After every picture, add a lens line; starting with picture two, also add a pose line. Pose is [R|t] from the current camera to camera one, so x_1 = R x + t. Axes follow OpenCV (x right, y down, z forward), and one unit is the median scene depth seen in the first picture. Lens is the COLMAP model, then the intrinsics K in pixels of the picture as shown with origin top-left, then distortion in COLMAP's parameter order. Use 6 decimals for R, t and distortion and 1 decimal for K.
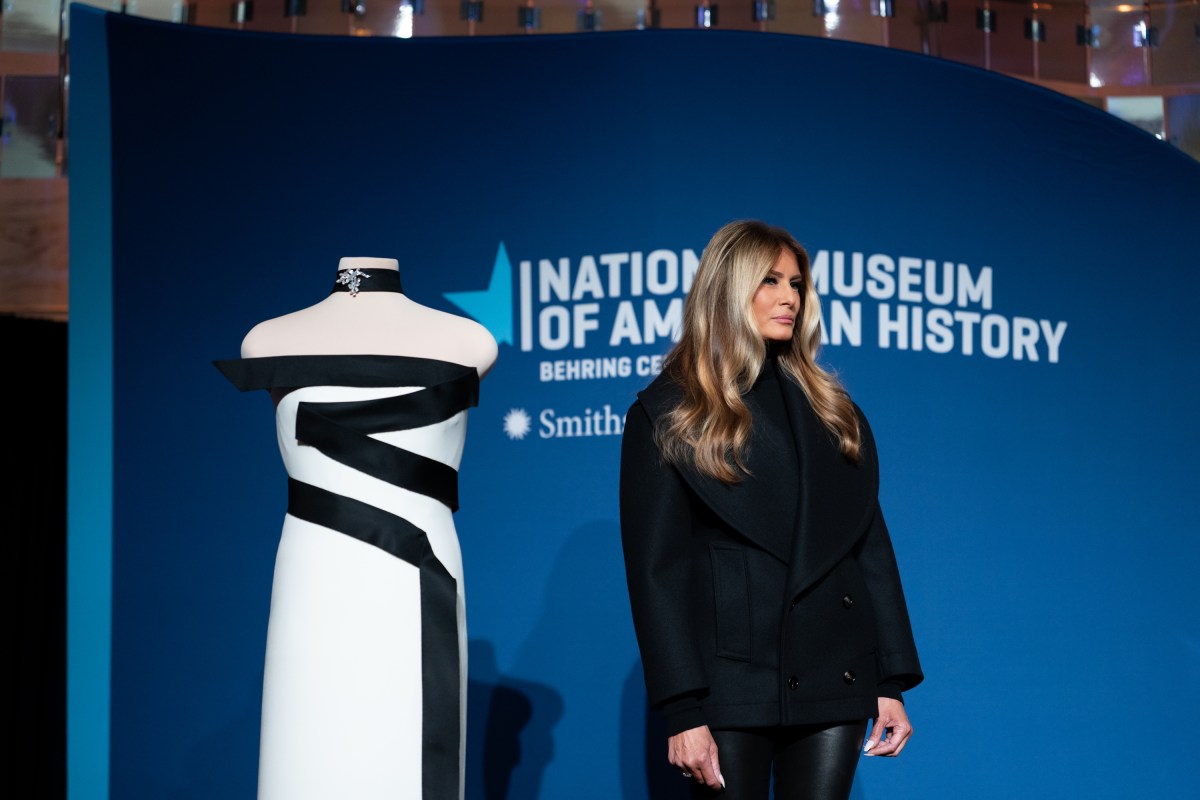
lens RADIAL K [[1977.6, 0, 600.0], [0, 1977.6, 400.0], [0, 0, 1]] dist [-0.128529, -0.079155]
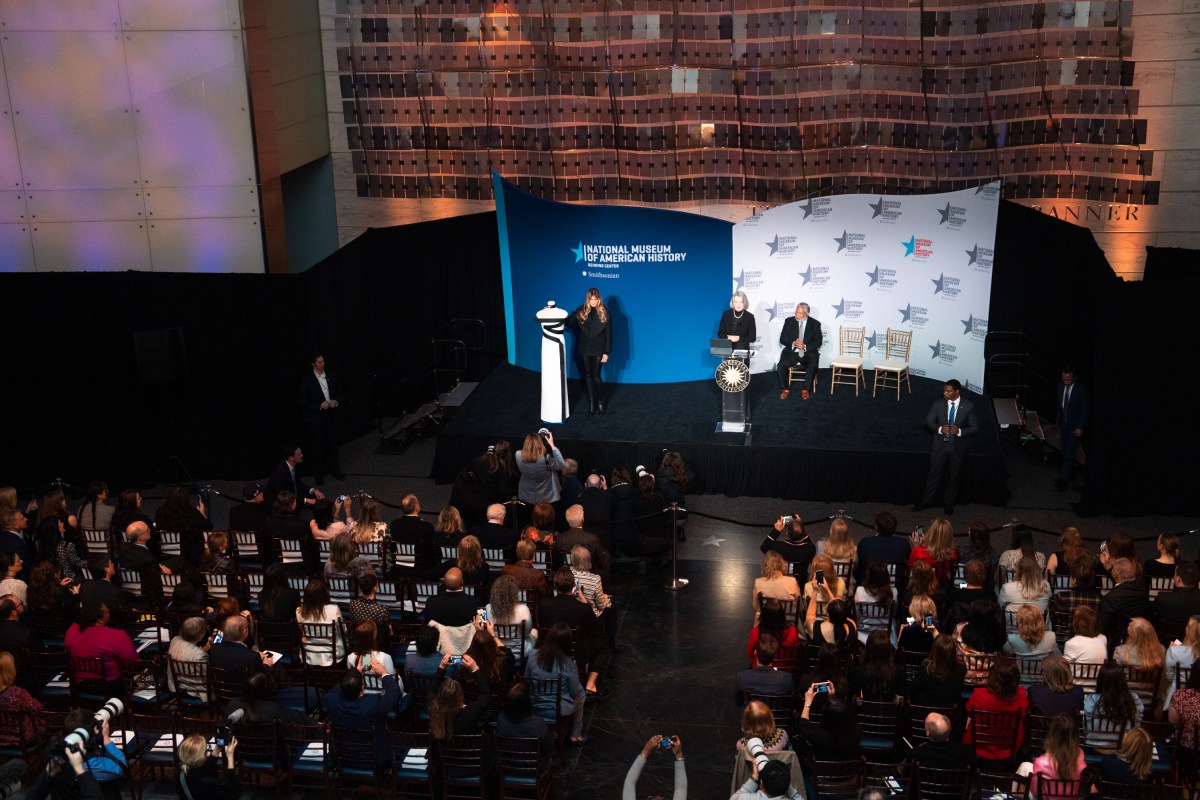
lens RADIAL K [[1549.1, 0, 600.0], [0, 1549.1, 400.0], [0, 0, 1]] dist [0.127073, 0.090342]
pose [[0.990118, 0.013443, -0.139592, 0.616963], [0.048526, 0.901062, 0.430966, -1.550640], [0.131575, -0.433481, 0.891506, -3.046122]]
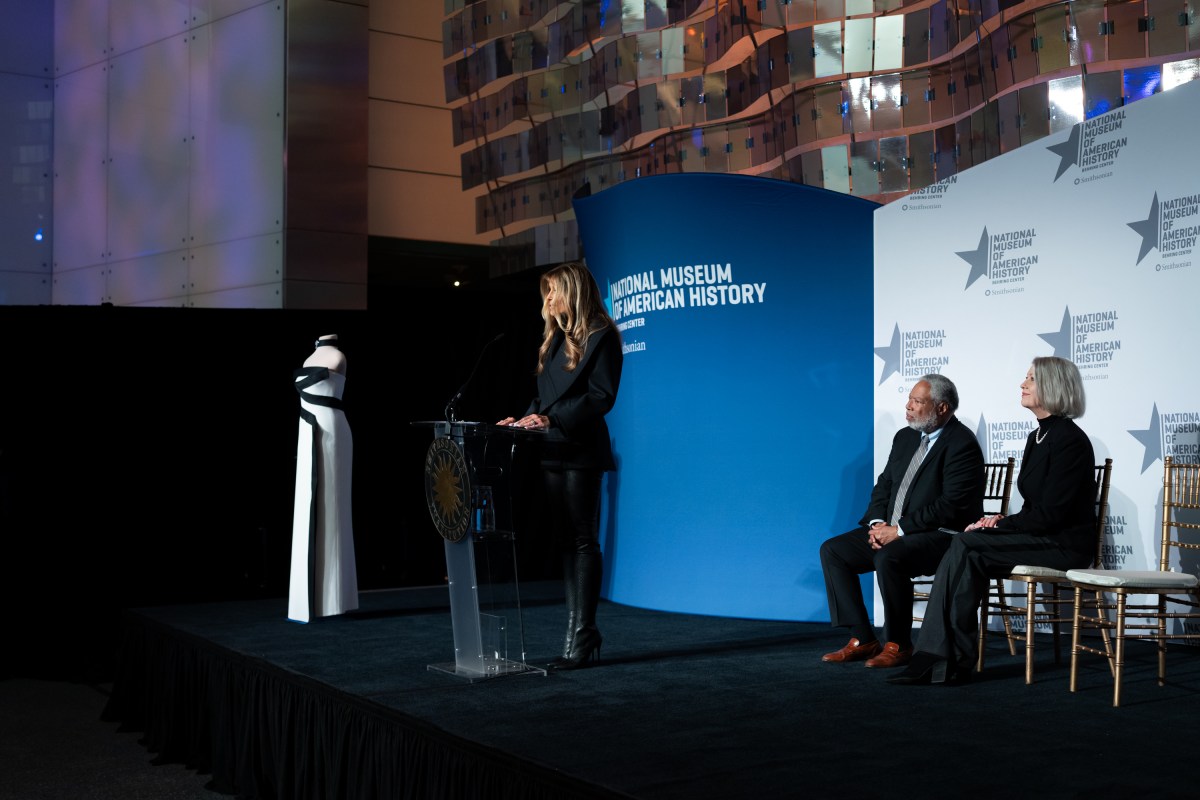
lens RADIAL K [[1470.9, 0, 600.0], [0, 1470.9, 400.0], [0, 0, 1]] dist [-0.208881, 0.584424]
pose [[0.527674, -0.043034, -0.848356, 1.520546], [0.132307, 0.990691, 0.032040, 0.011902], [0.839080, -0.129150, 0.528455, -0.000083]]
